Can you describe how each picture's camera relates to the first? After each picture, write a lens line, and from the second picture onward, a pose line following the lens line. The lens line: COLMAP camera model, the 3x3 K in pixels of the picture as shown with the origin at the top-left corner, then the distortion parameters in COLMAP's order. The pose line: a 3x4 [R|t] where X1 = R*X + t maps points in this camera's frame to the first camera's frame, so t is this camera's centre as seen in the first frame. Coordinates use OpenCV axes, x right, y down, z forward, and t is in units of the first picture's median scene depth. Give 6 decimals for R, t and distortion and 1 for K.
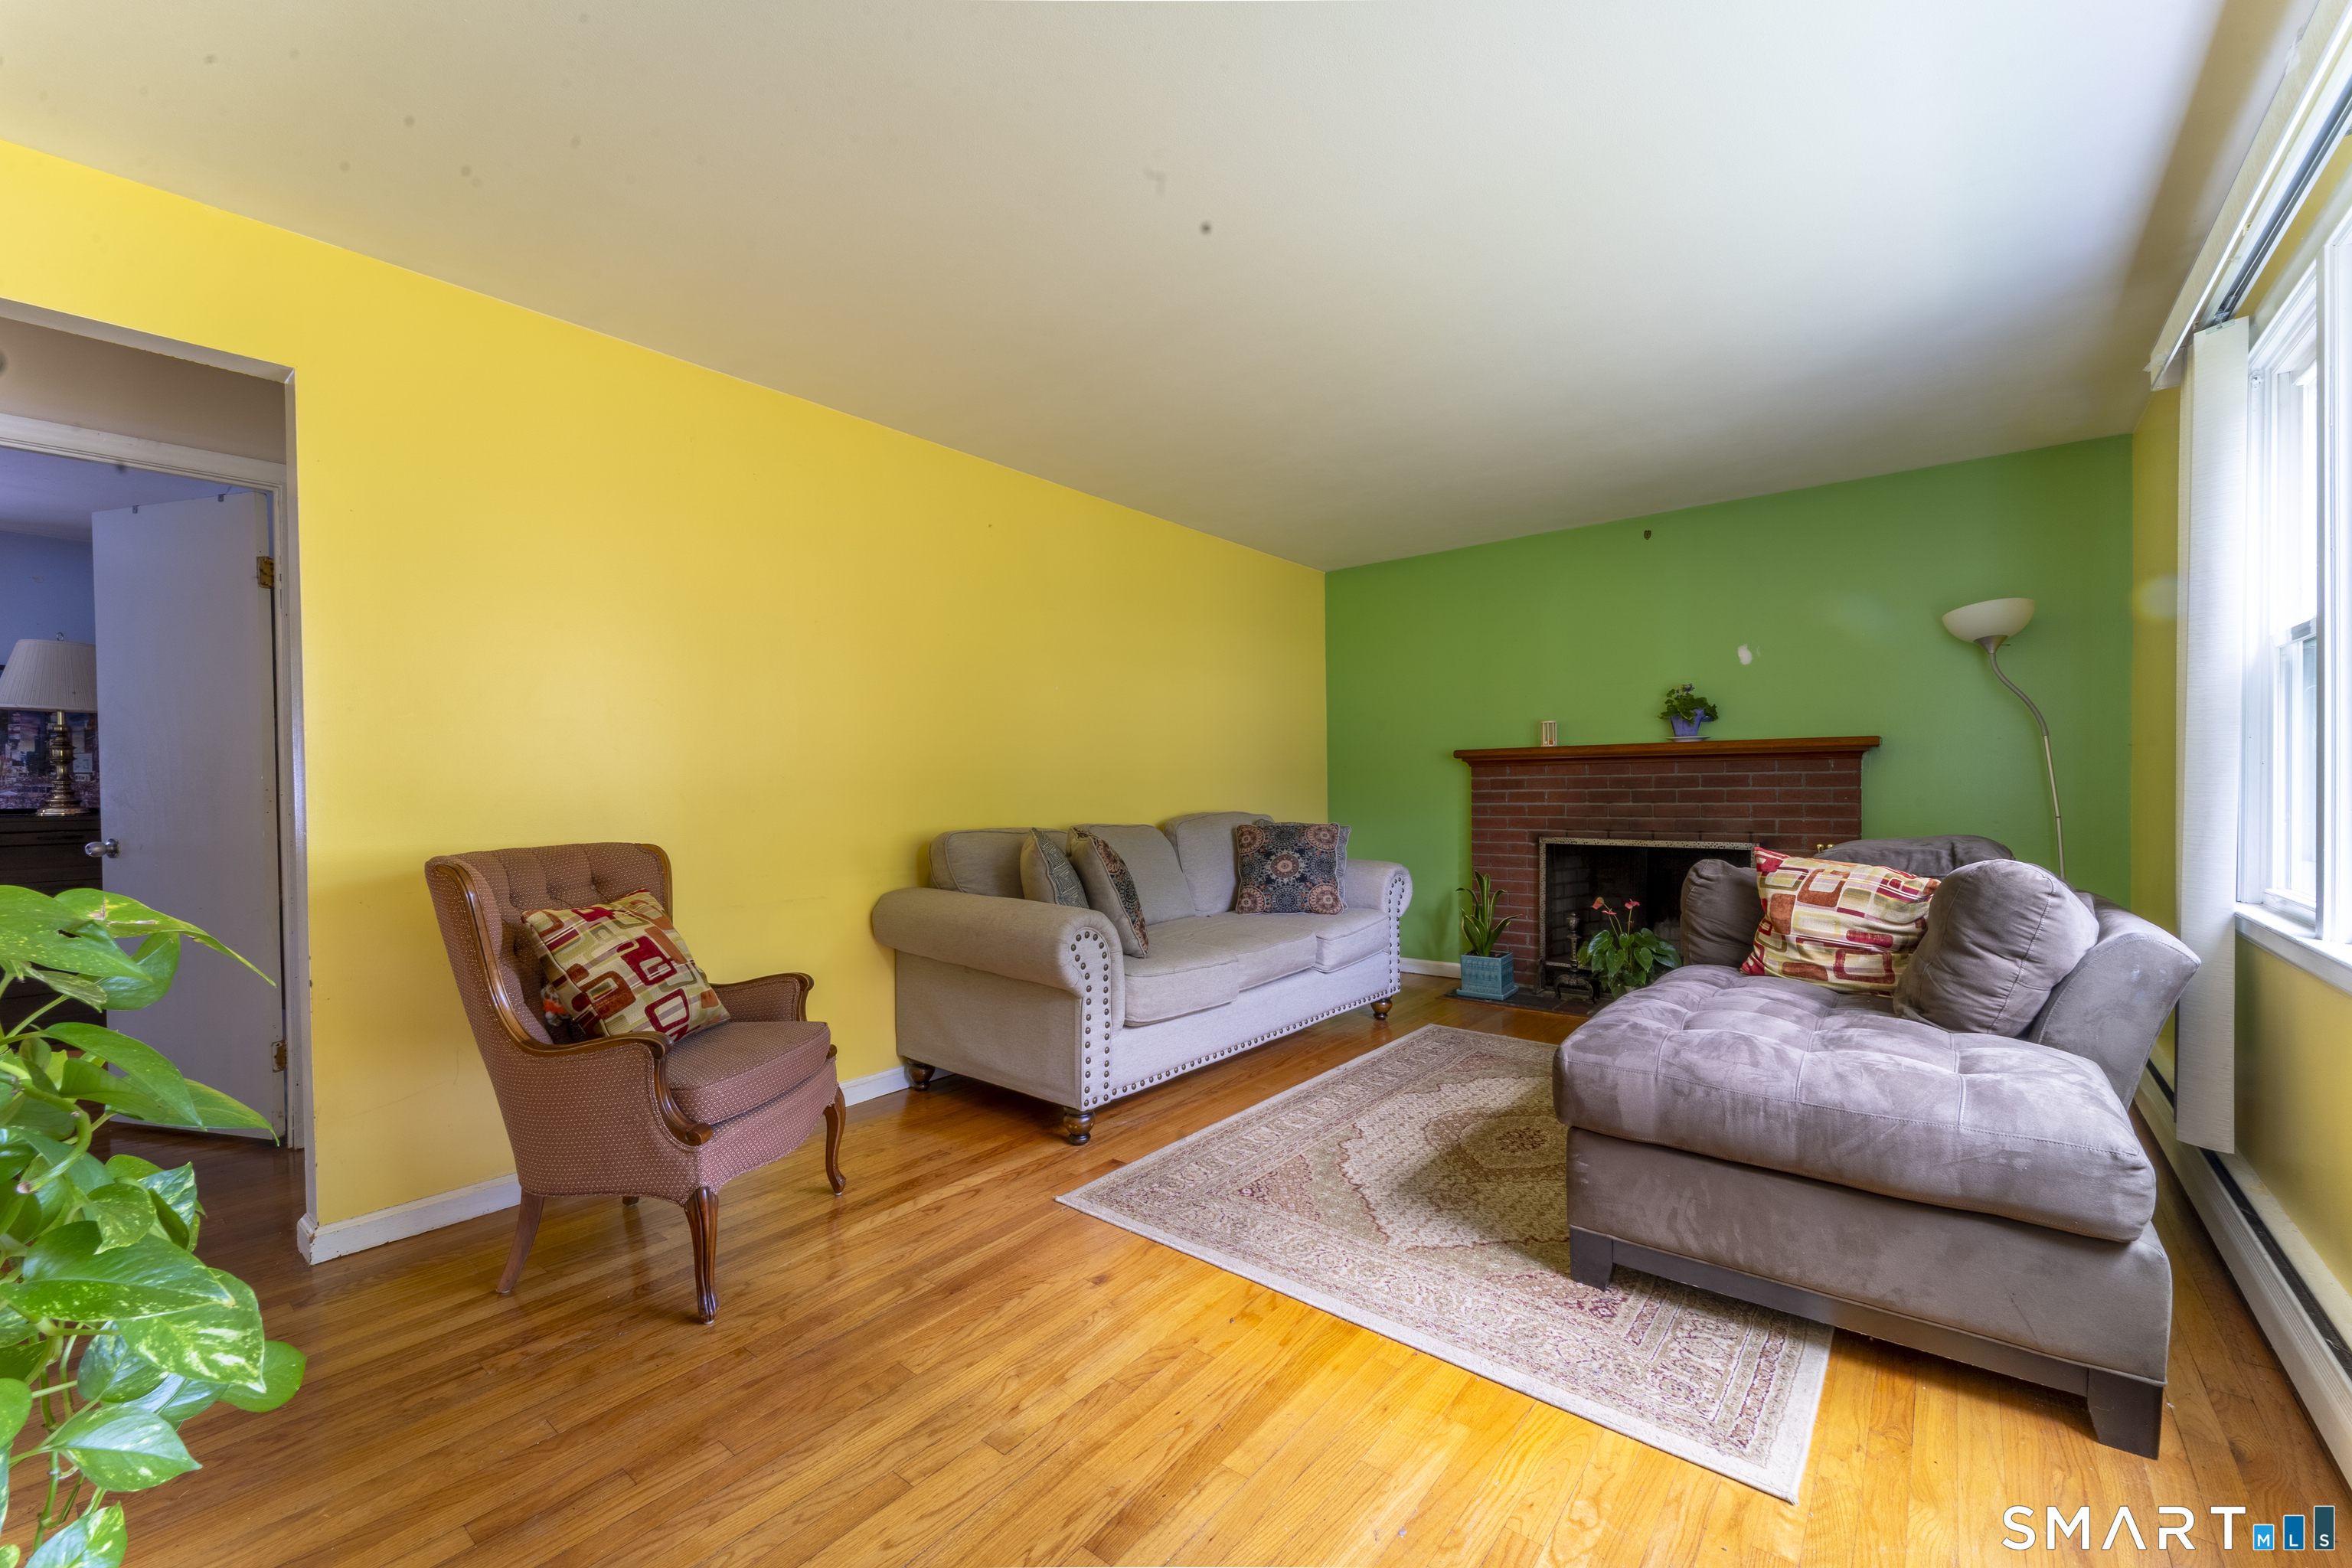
lens RADIAL K [[952.3, 0, 1172.1], [0, 952.3, 791.9], [0, 0, 1]] dist [-0.000195, -0.000146]
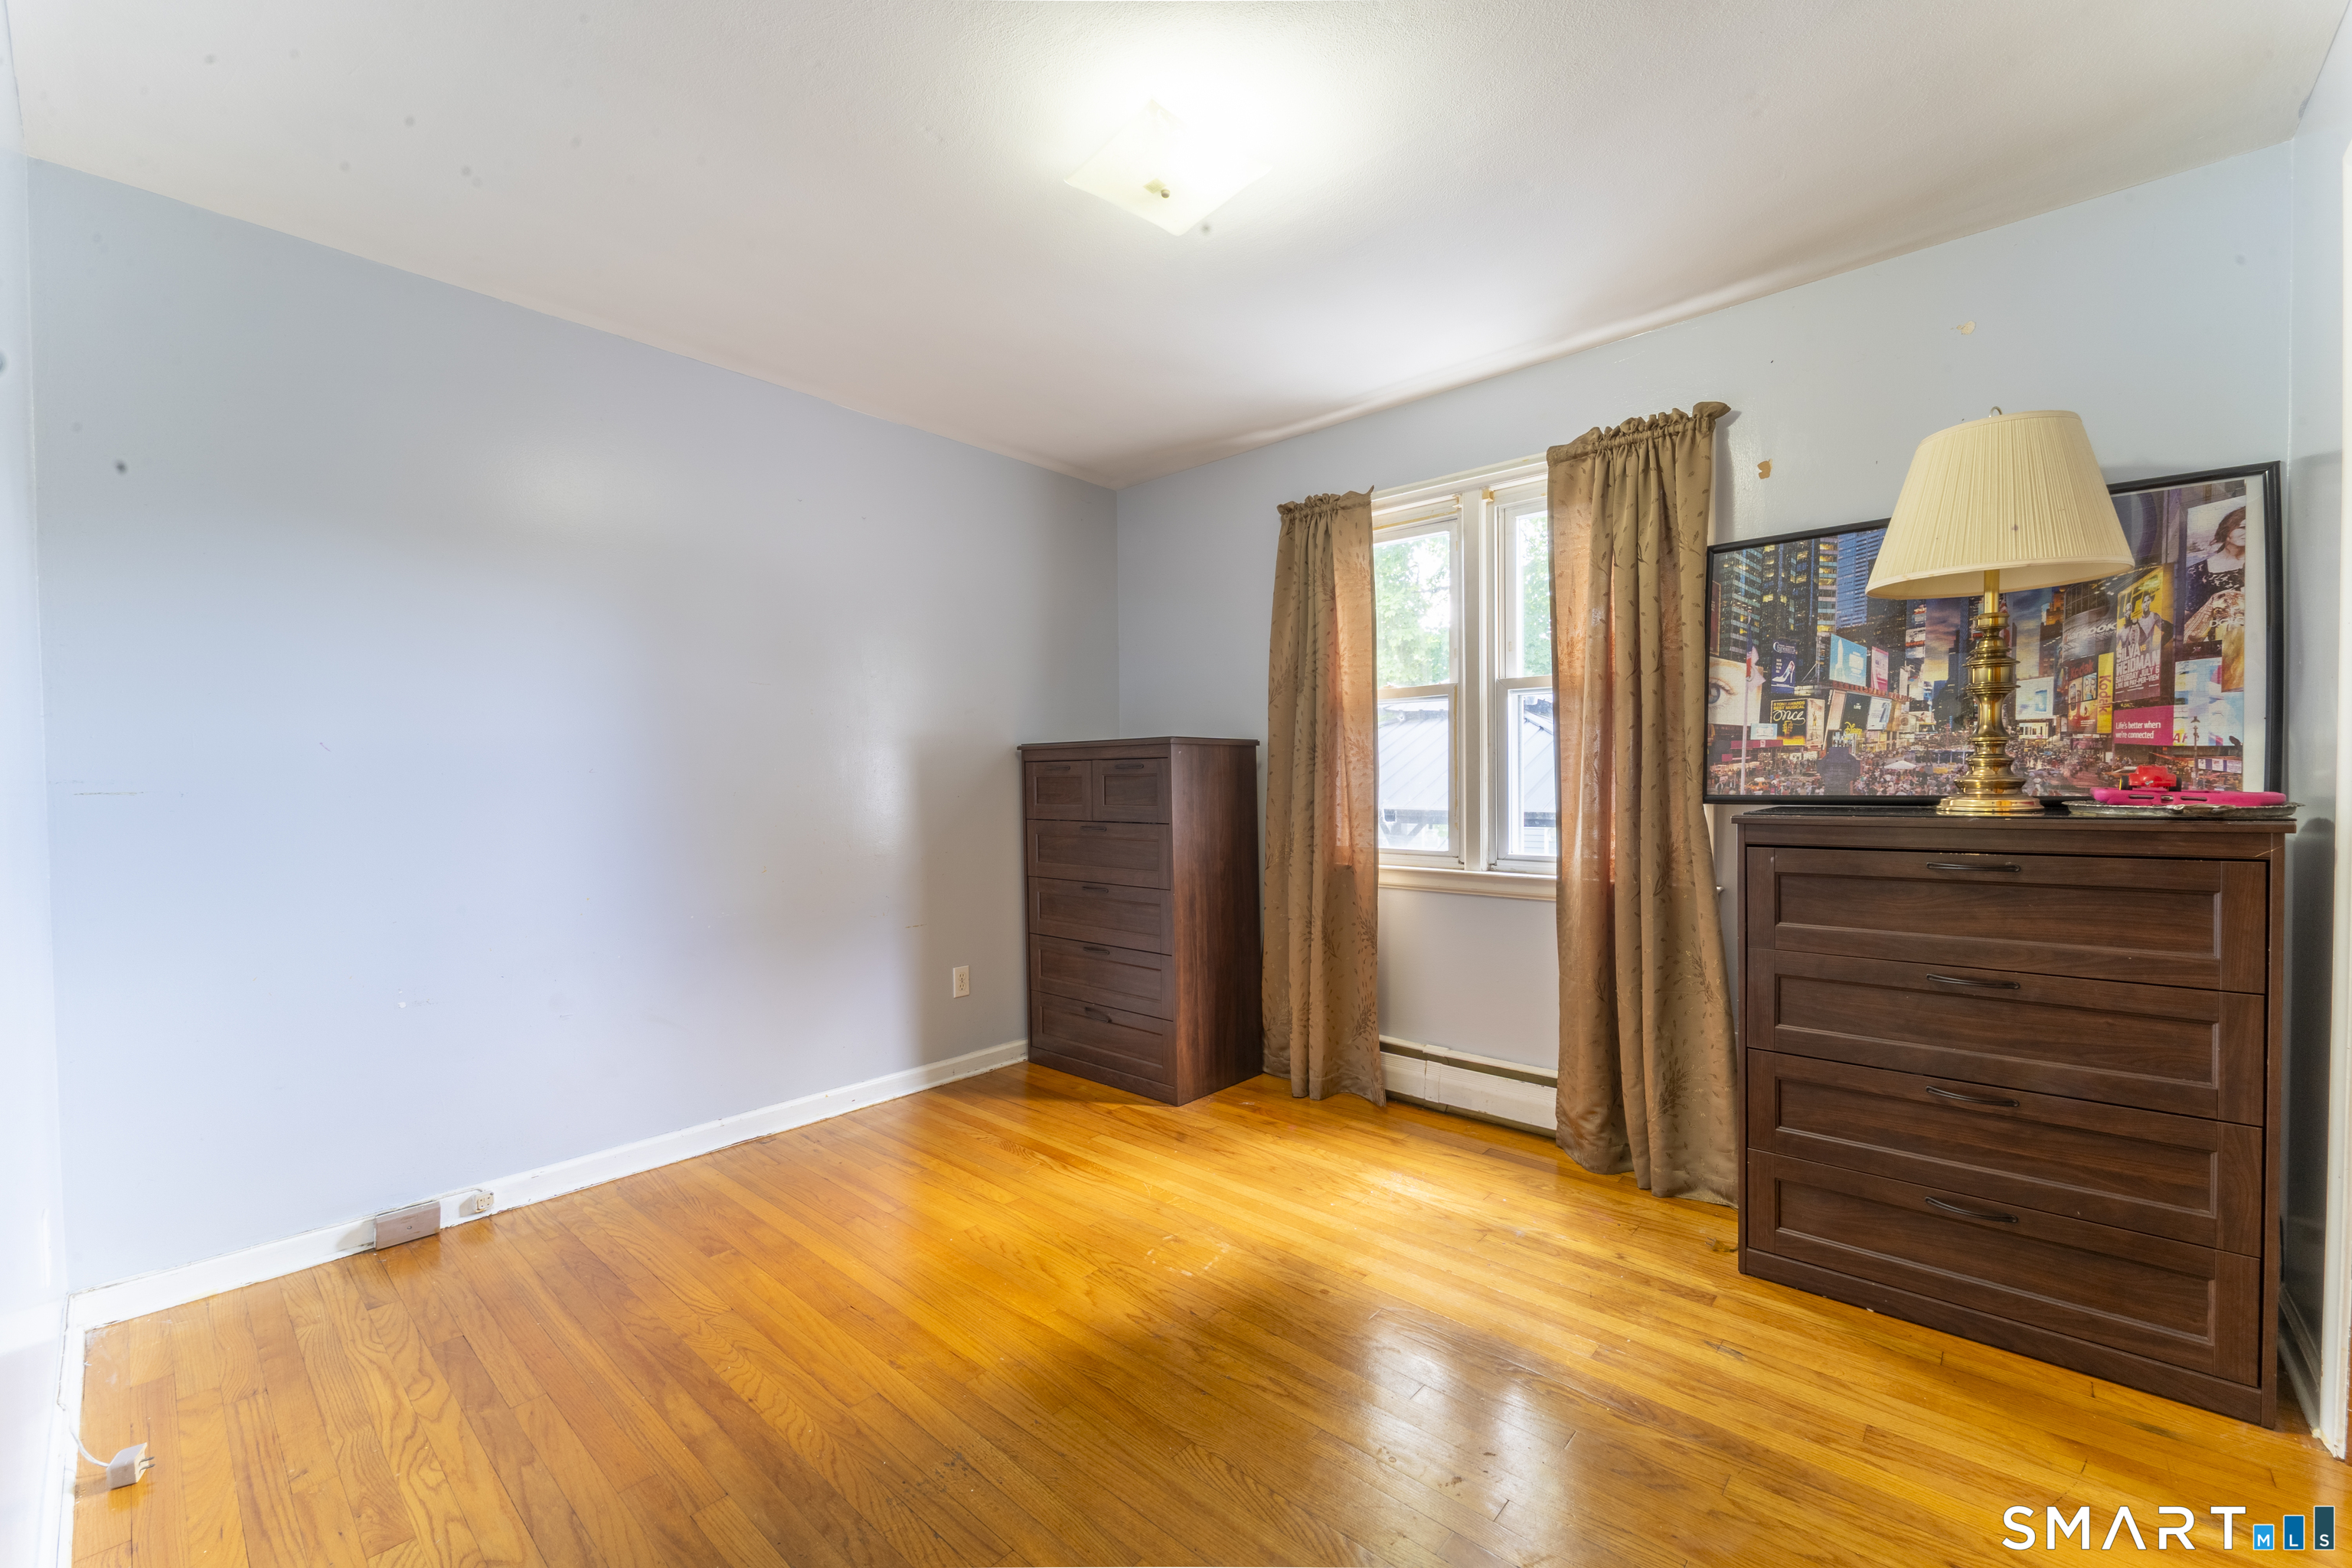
lens RADIAL K [[952.3, 0, 1171.9], [0, 952.3, 785.2], [0, 0, 1]] dist [-0.000195, -0.000146]
pose [[-0.046642, 0.013938, -0.998814, -0.697299], [-0.005021, 0.999887, 0.014187, 0.006875], [0.998899, 0.005677, -0.046567, 0.633940]]
